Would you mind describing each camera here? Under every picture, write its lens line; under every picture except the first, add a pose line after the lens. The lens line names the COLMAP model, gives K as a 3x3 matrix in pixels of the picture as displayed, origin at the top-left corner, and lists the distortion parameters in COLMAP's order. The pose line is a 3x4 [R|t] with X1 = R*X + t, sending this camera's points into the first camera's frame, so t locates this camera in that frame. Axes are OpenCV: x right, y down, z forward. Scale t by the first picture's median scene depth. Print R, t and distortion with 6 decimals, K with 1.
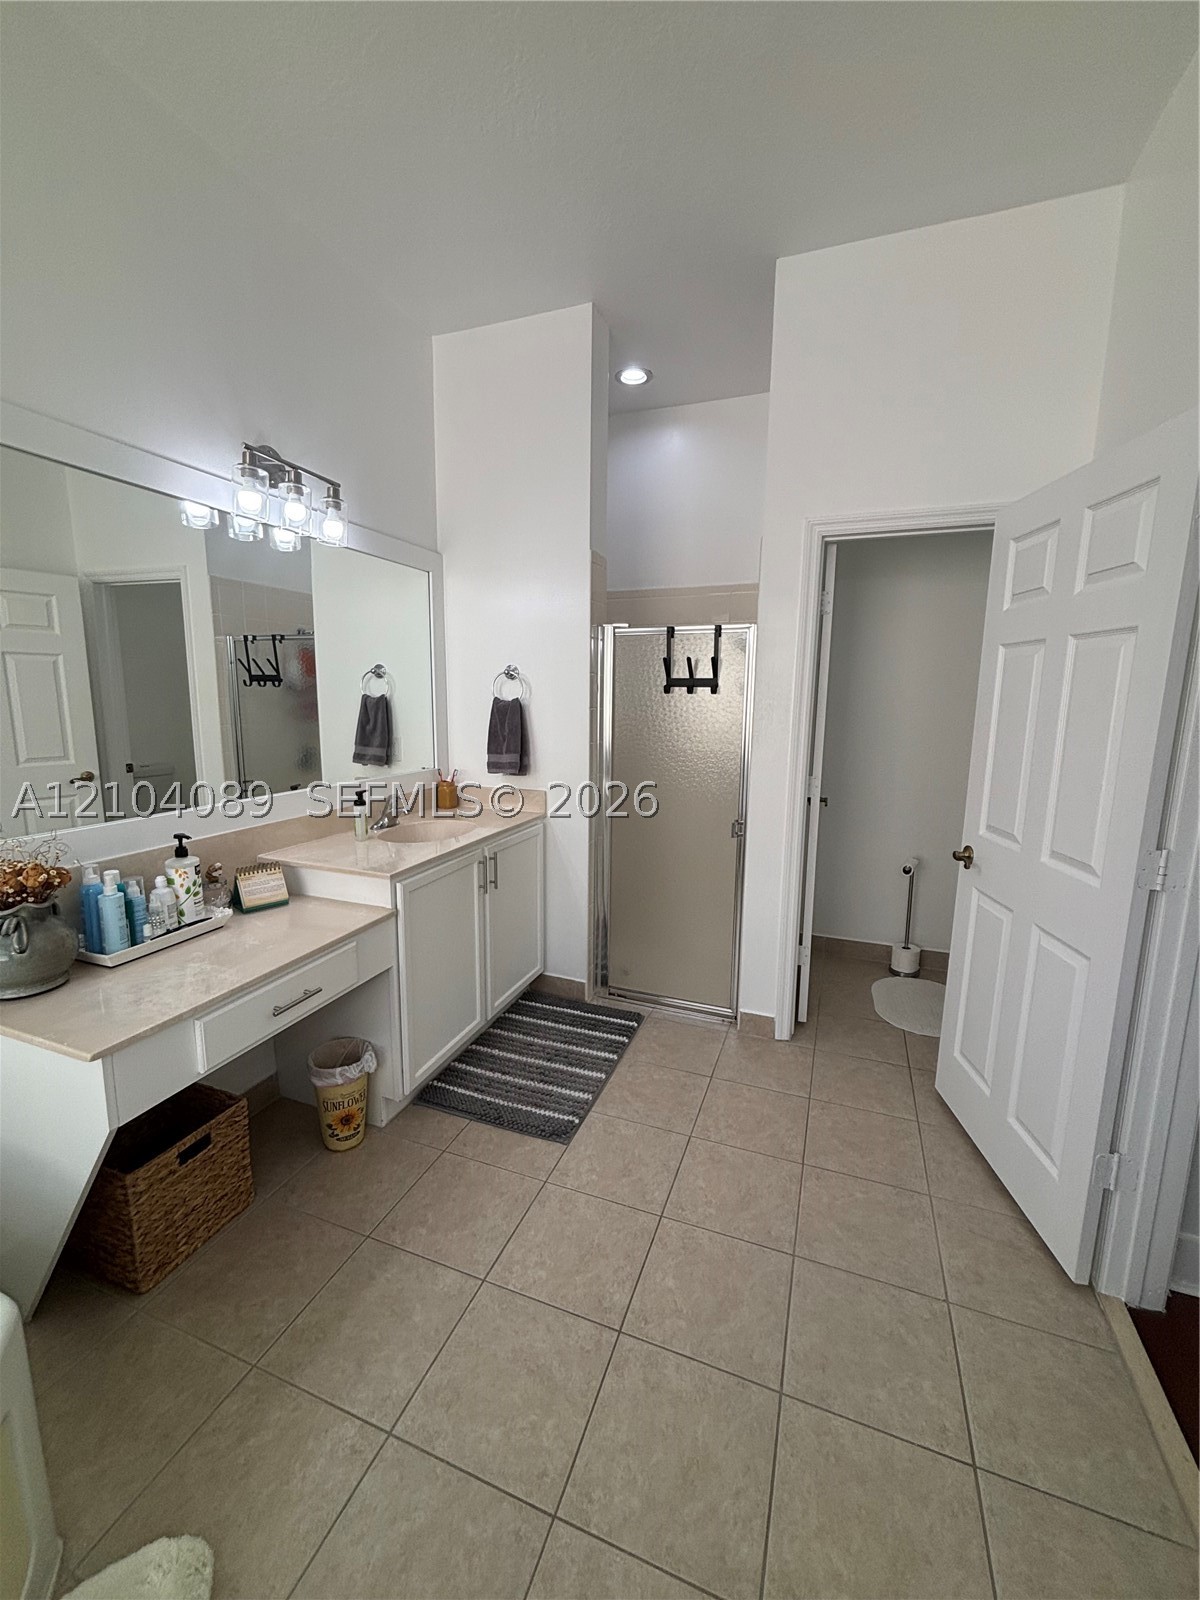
lens RADIAL K [[647.9, 0, 601.0], [0, 647.9, 797.3], [0, 0, 1]] dist [0.003360, -0.000837]
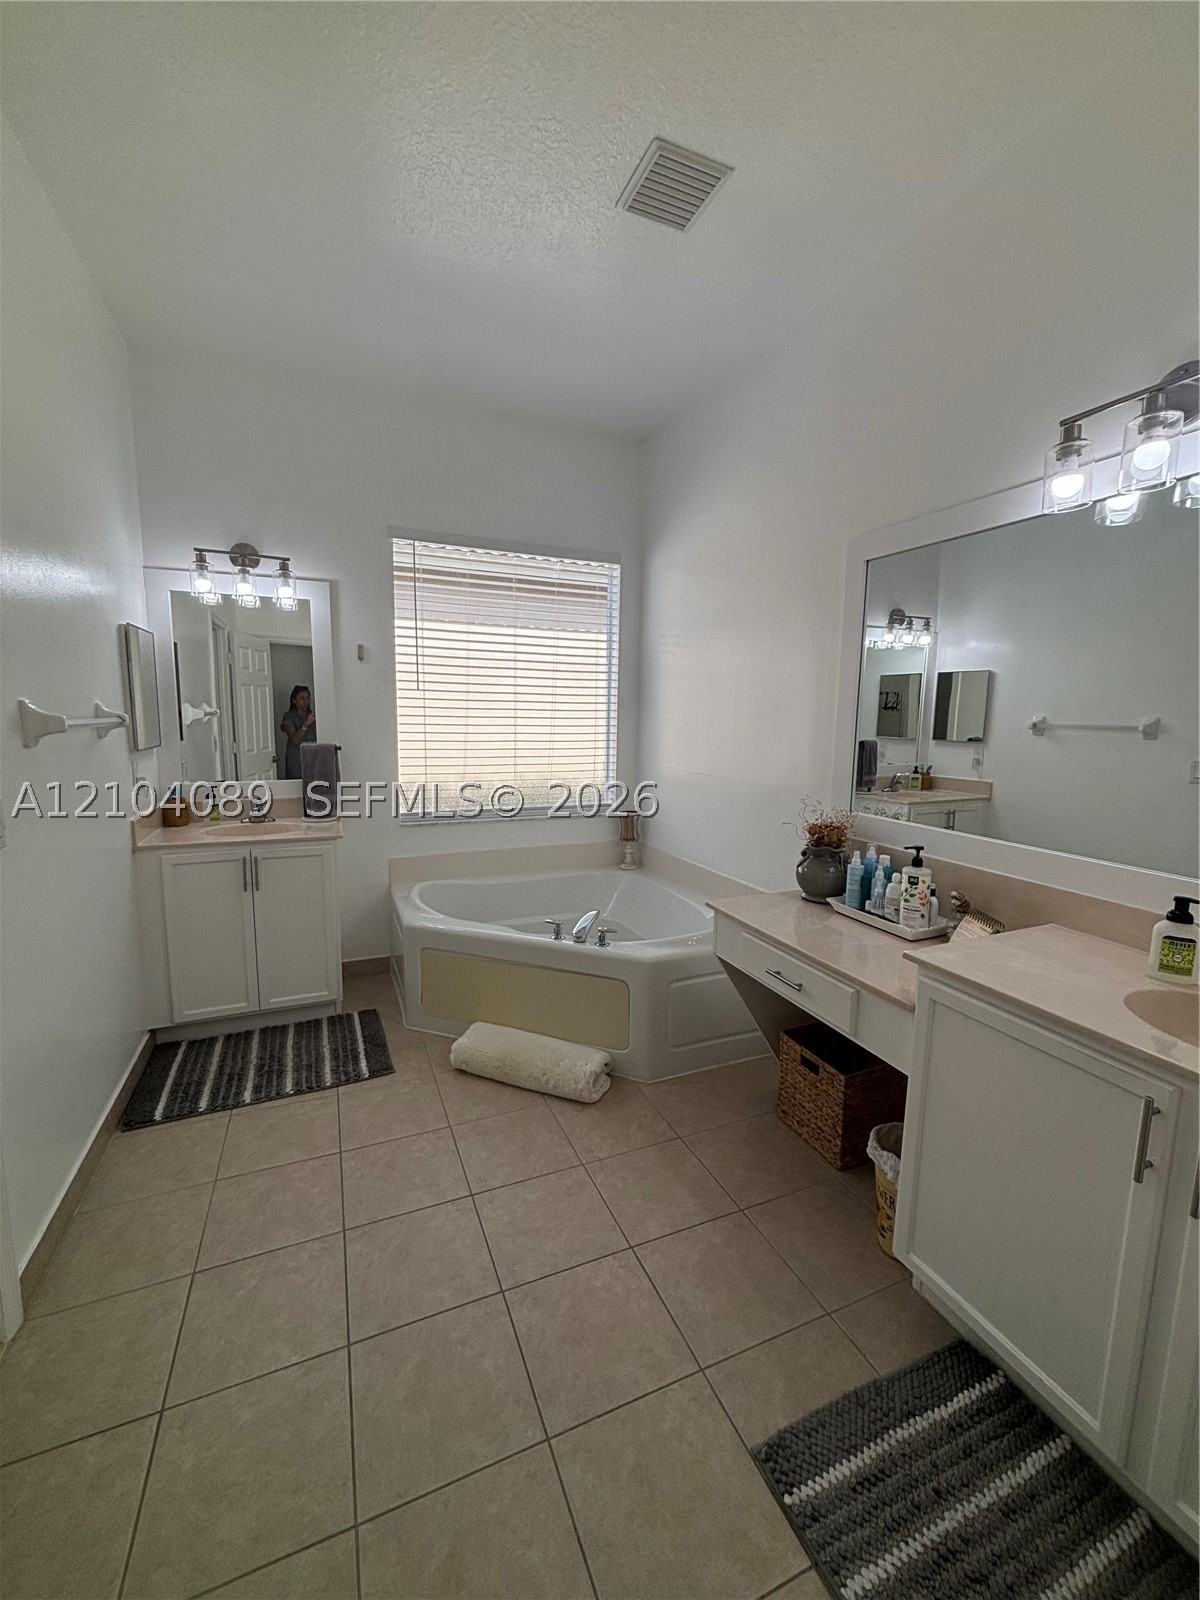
lens RADIAL K [[647.9, 0, 601.0], [0, 647.9, 797.3], [0, 0, 1]] dist [0.003360, -0.000837]
pose [[-0.720255, 0.069329, -0.690237, 0.503104], [-0.131870, 0.963168, 0.234347, -0.211989], [0.681061, 0.259811, -0.684584, 1.368665]]
